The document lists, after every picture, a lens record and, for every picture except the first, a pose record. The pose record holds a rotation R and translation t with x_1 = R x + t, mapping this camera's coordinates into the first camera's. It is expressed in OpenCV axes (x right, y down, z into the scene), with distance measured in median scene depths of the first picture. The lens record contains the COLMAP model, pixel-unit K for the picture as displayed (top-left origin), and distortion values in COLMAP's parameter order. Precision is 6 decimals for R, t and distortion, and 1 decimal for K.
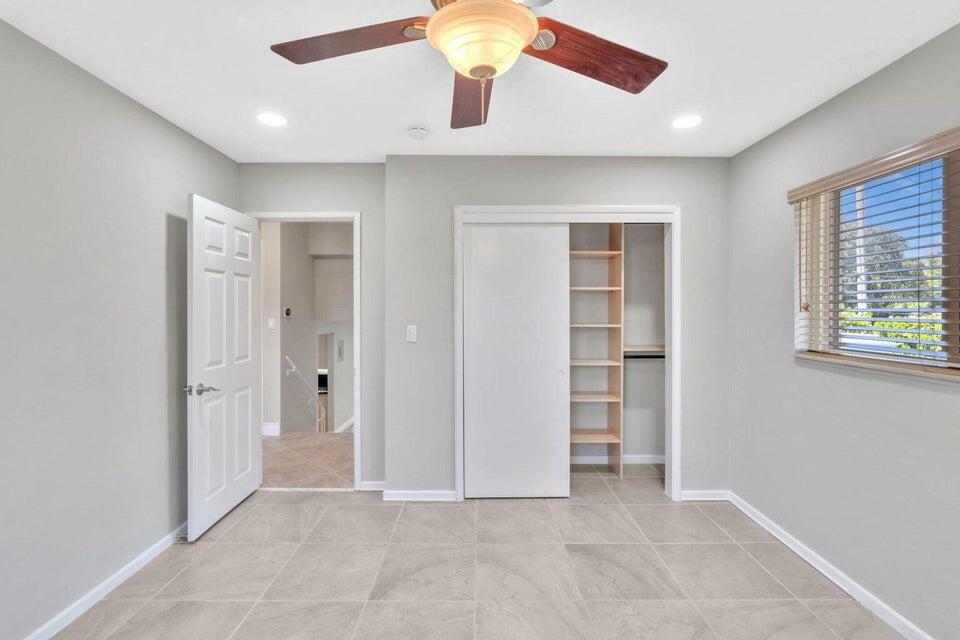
lens RADIAL K [[432.6, 0, 482.7], [0, 432.6, 307.4], [0, 0, 1]] dist [0.000412, 0.000115]
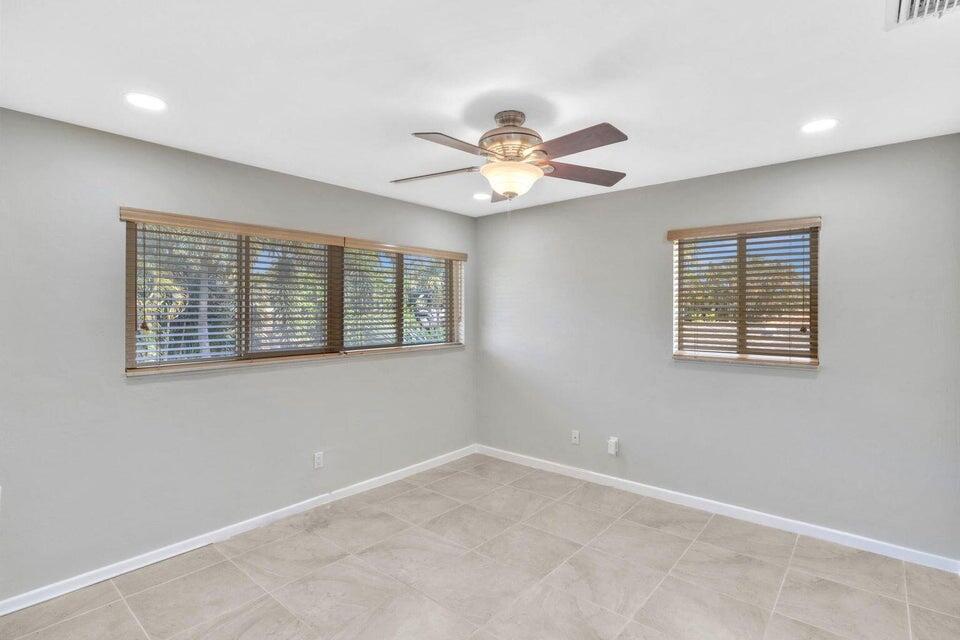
lens RADIAL K [[432.6, 0, 482.7], [0, 432.6, 307.4], [0, 0, 1]] dist [0.000412, 0.000115]
pose [[-0.732943, 0.002144, 0.680287, -0.624880], [-0.000199, 0.999994, -0.003367, -0.046855], [-0.680291, -0.002603, -0.732938, 1.331557]]
